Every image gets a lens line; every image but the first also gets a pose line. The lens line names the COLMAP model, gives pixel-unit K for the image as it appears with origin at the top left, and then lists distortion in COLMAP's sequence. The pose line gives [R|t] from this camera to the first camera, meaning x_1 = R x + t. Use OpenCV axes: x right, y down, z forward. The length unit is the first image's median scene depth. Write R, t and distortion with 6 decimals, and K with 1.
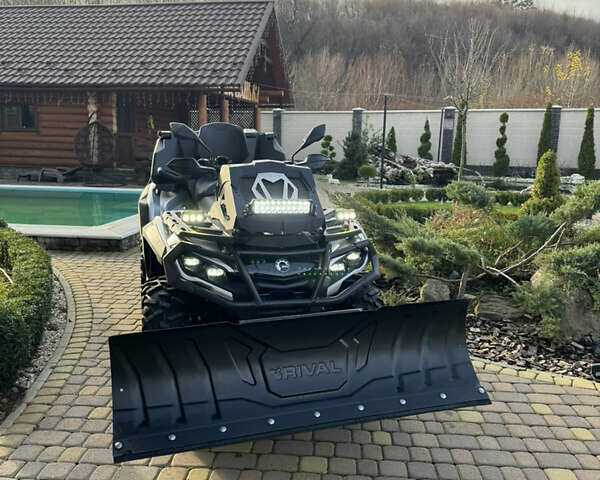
lens RADIAL K [[560.5, 0, 304.7], [0, 560.5, 238.8], [0, 0, 1]] dist [0.051936, 0.000000]
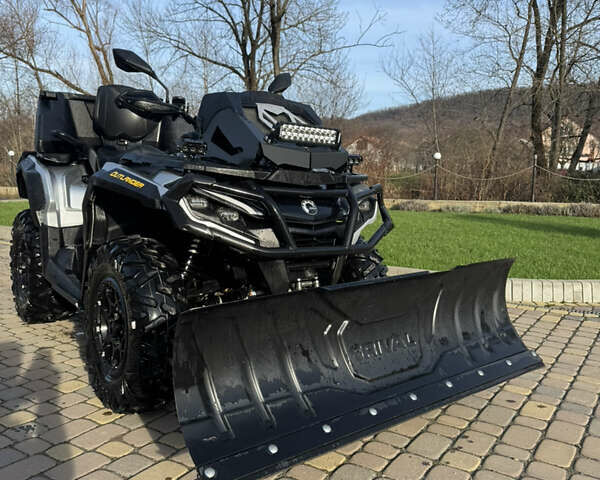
lens RADIAL K [[560.5, 0, 301.6], [0, 560.5, 234.3], [0, 0, 1]] dist [0.051936, 0.000000]
pose [[0.933671, -0.024504, 0.357294, -0.329846], [0.054618, 0.995729, -0.074439, 0.141491], [-0.353944, 0.089017, 0.931021, 0.236086]]
